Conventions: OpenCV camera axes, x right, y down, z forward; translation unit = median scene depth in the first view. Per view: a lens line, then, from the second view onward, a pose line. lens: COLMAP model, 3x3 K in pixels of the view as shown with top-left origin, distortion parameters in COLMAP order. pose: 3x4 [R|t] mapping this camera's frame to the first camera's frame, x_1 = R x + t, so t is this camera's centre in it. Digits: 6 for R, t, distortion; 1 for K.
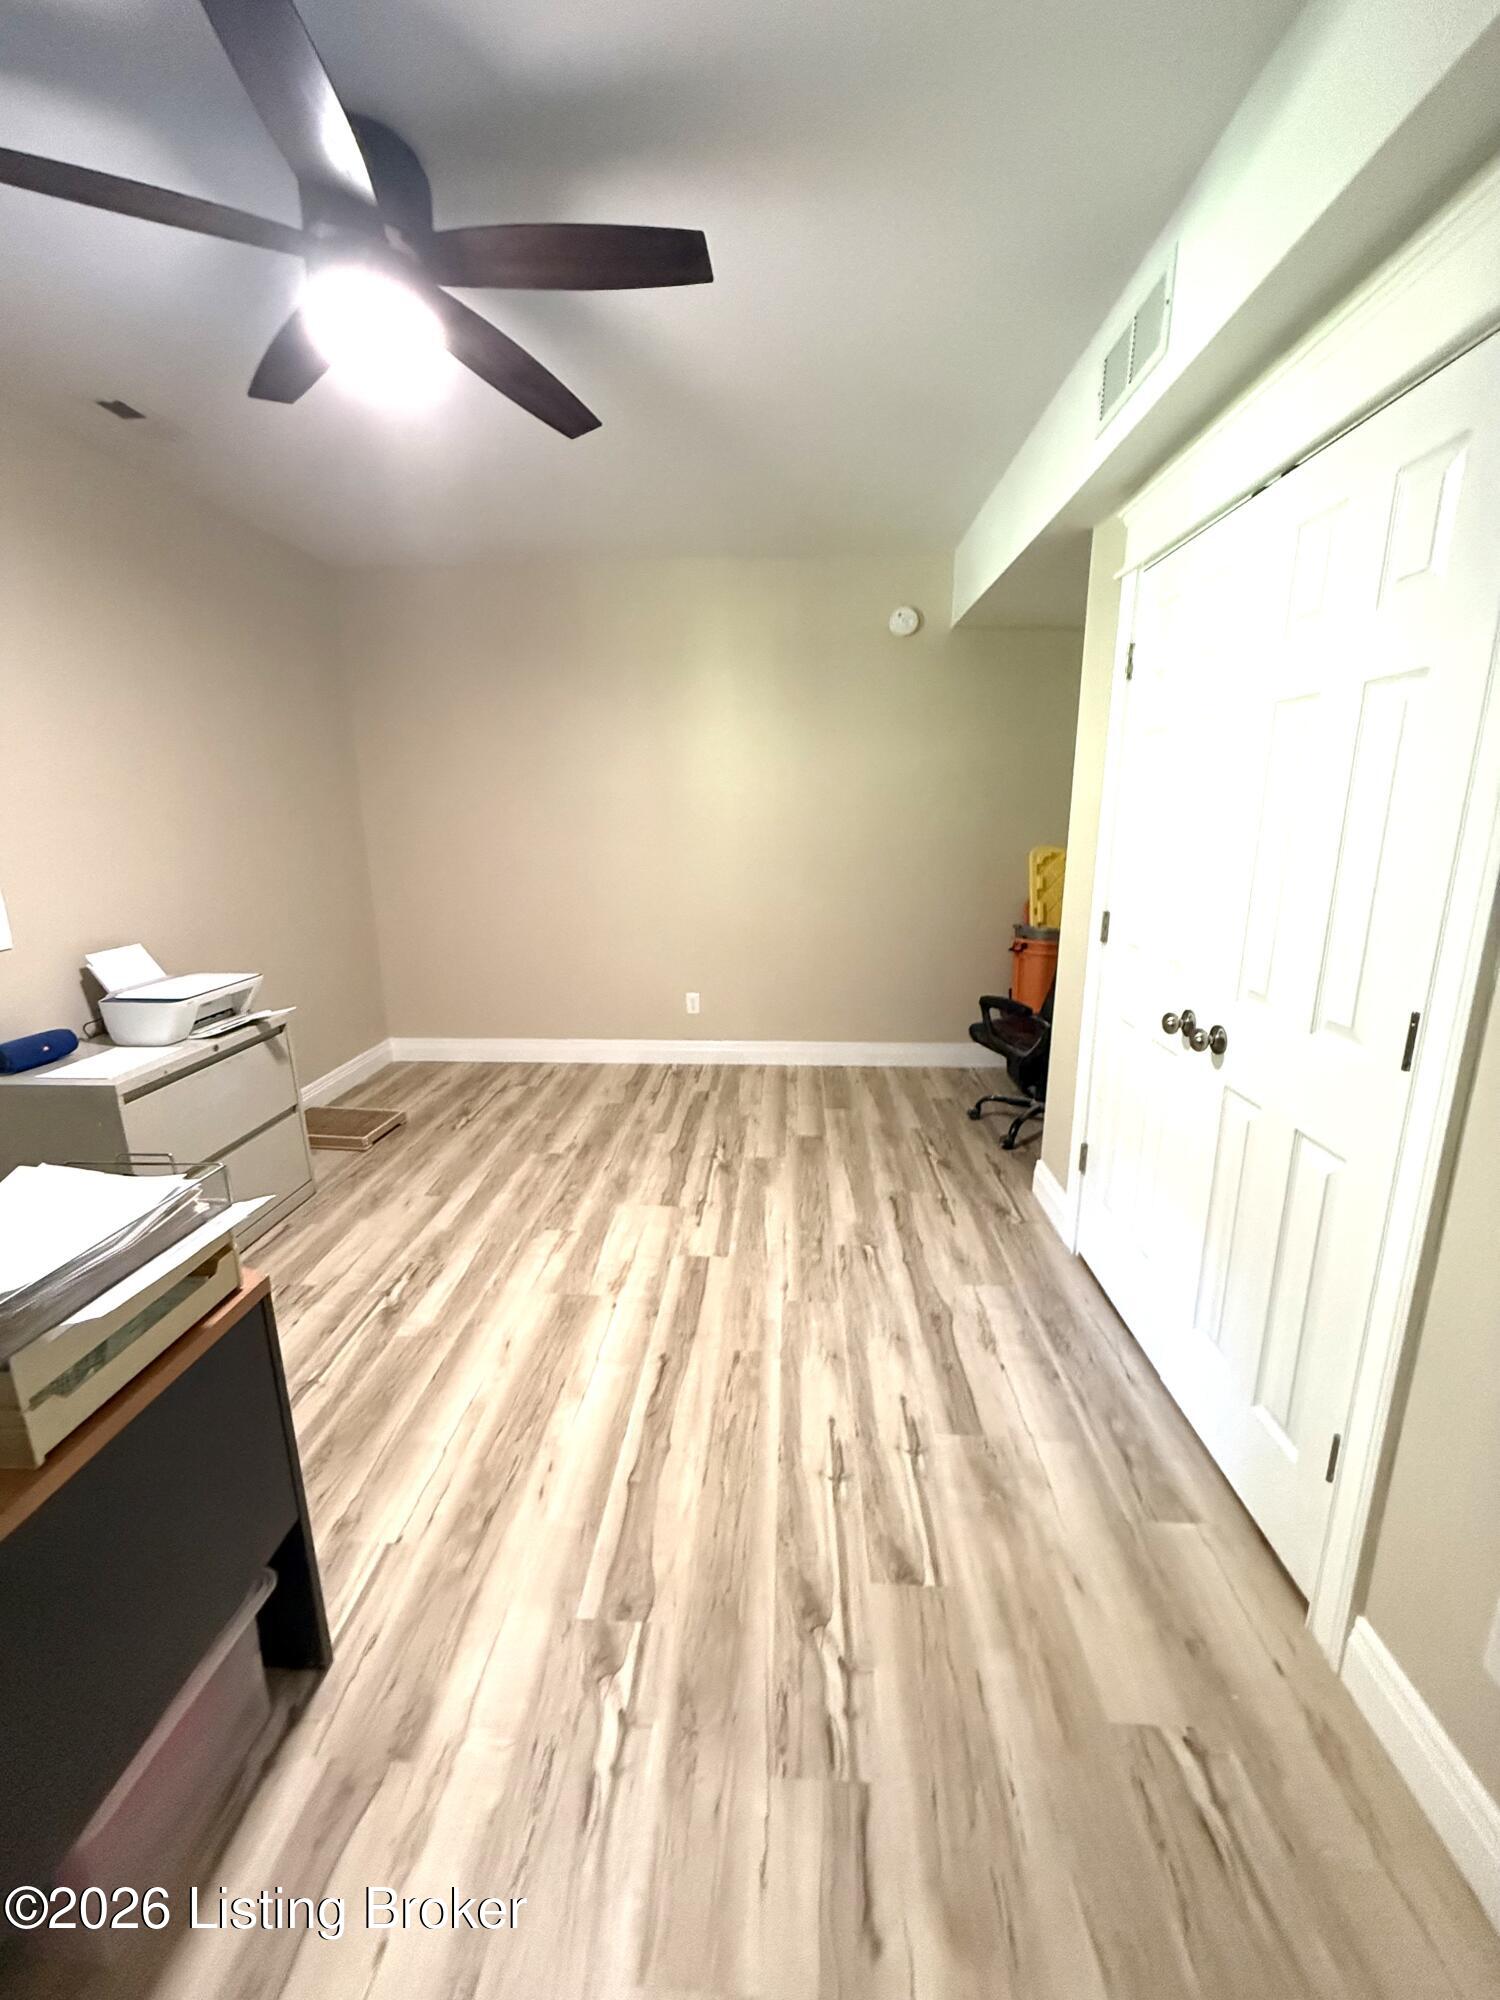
lens RADIAL K [[794.8, 0, 742.7], [0, 794.8, 998.4], [0, 0, 1]] dist [-0.000785, 0.000299]
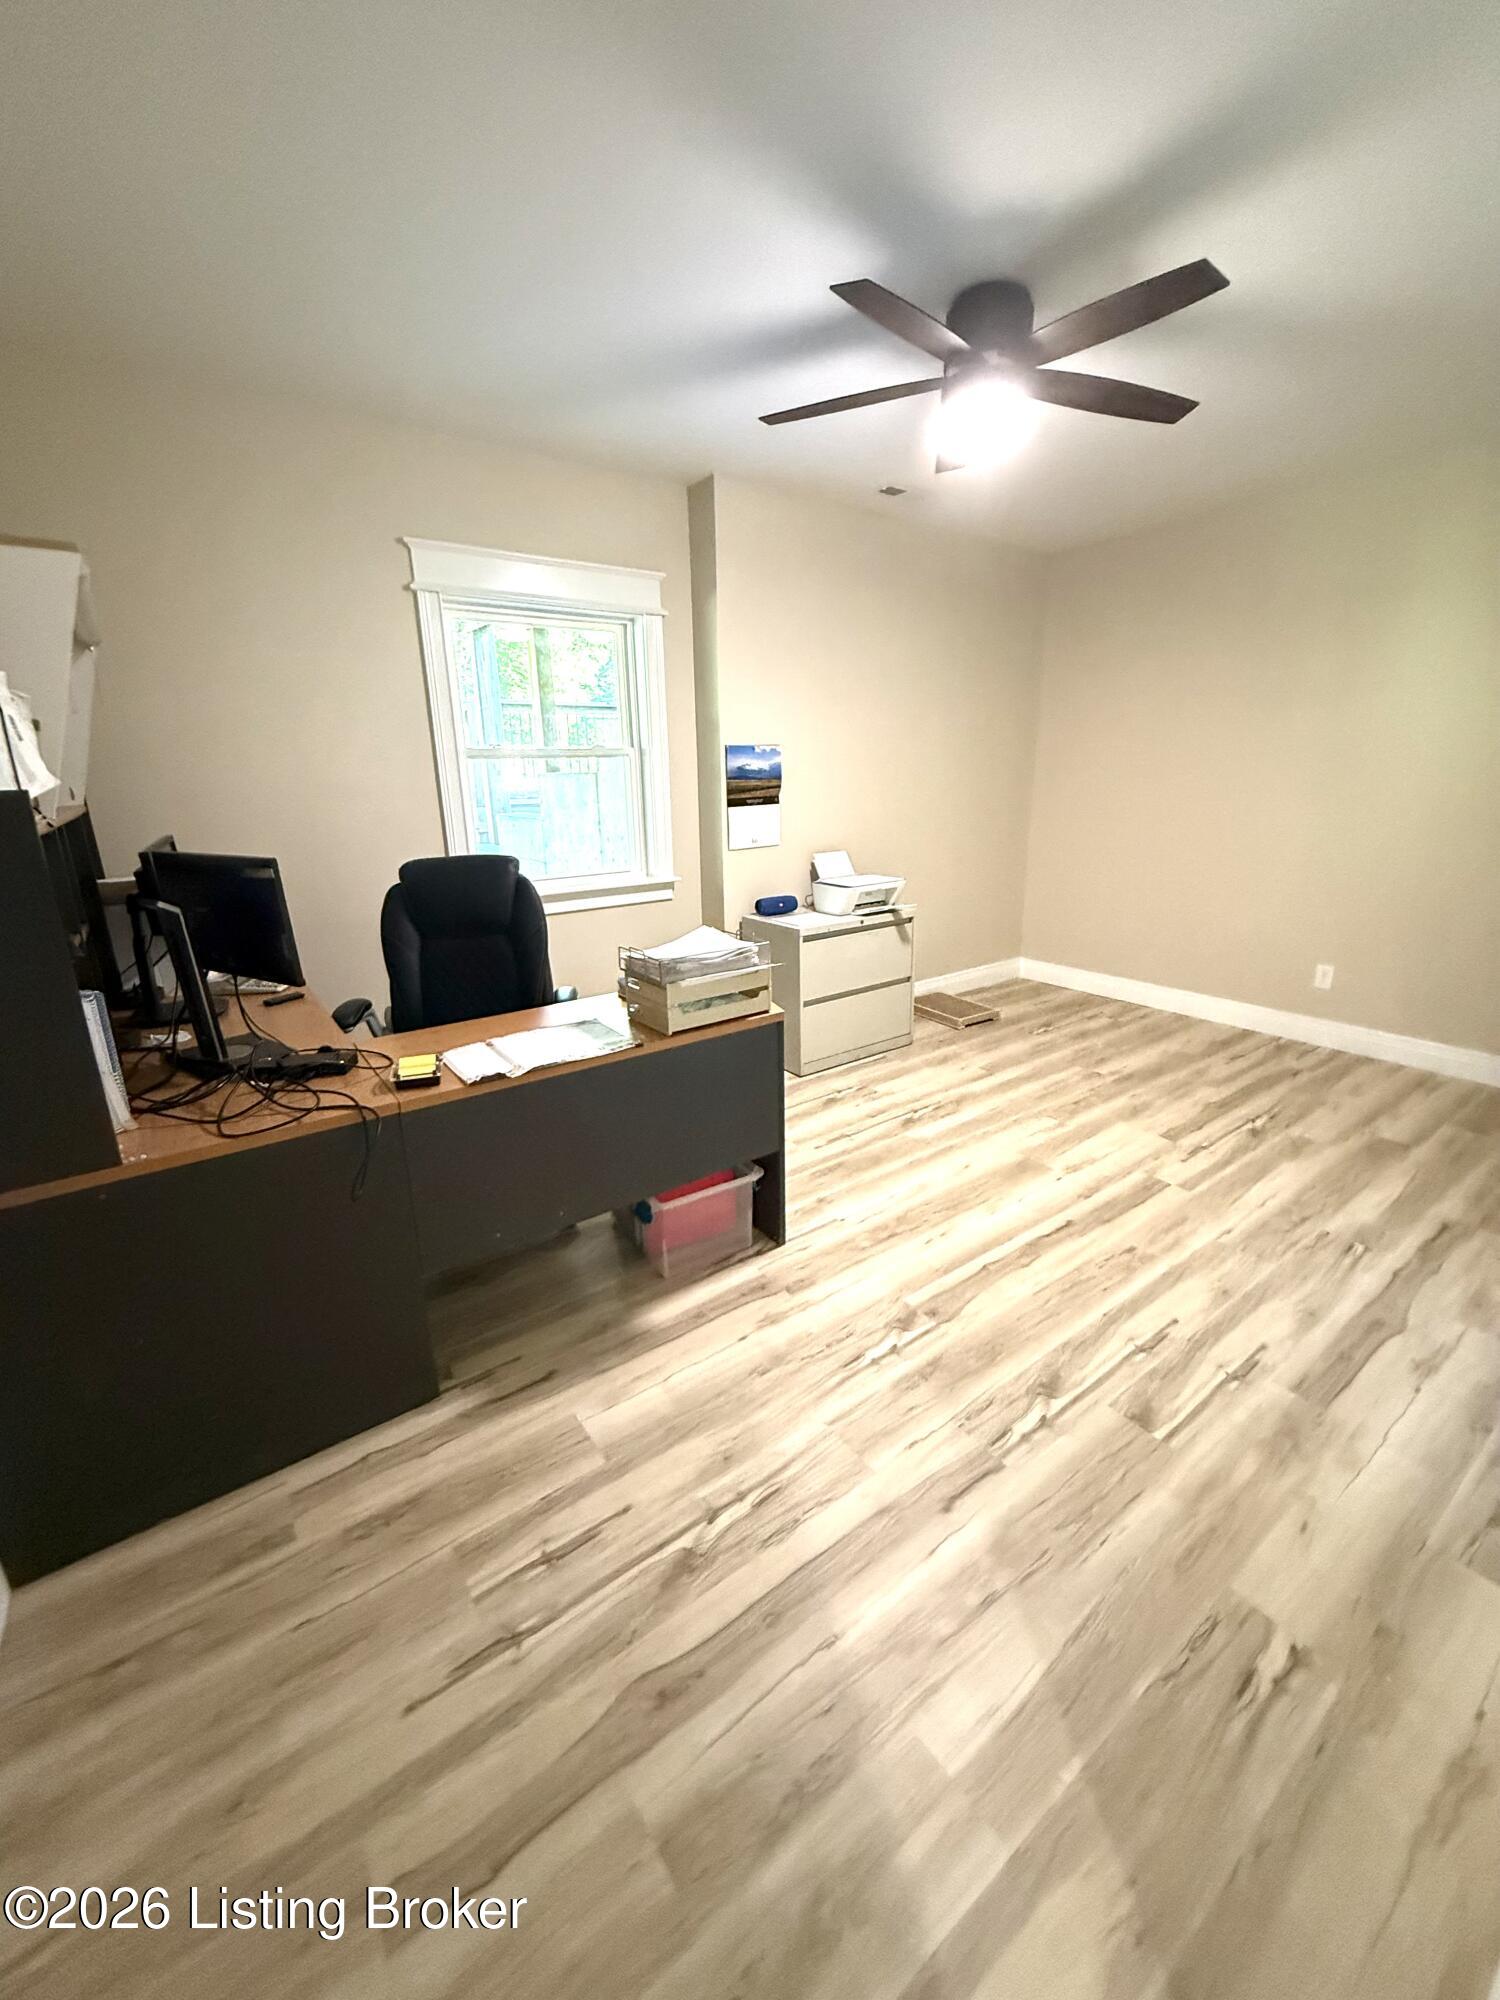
lens RADIAL K [[794.8, 0, 759.8], [0, 794.8, 1001.7], [0, 0, 1]] dist [-0.000785, 0.000299]
pose [[0.639041, 0.214555, -0.738643, 0.335966], [-0.172848, 0.975804, 0.133903, 0.039069], [0.749500, 0.042104, 0.660664, -0.125302]]
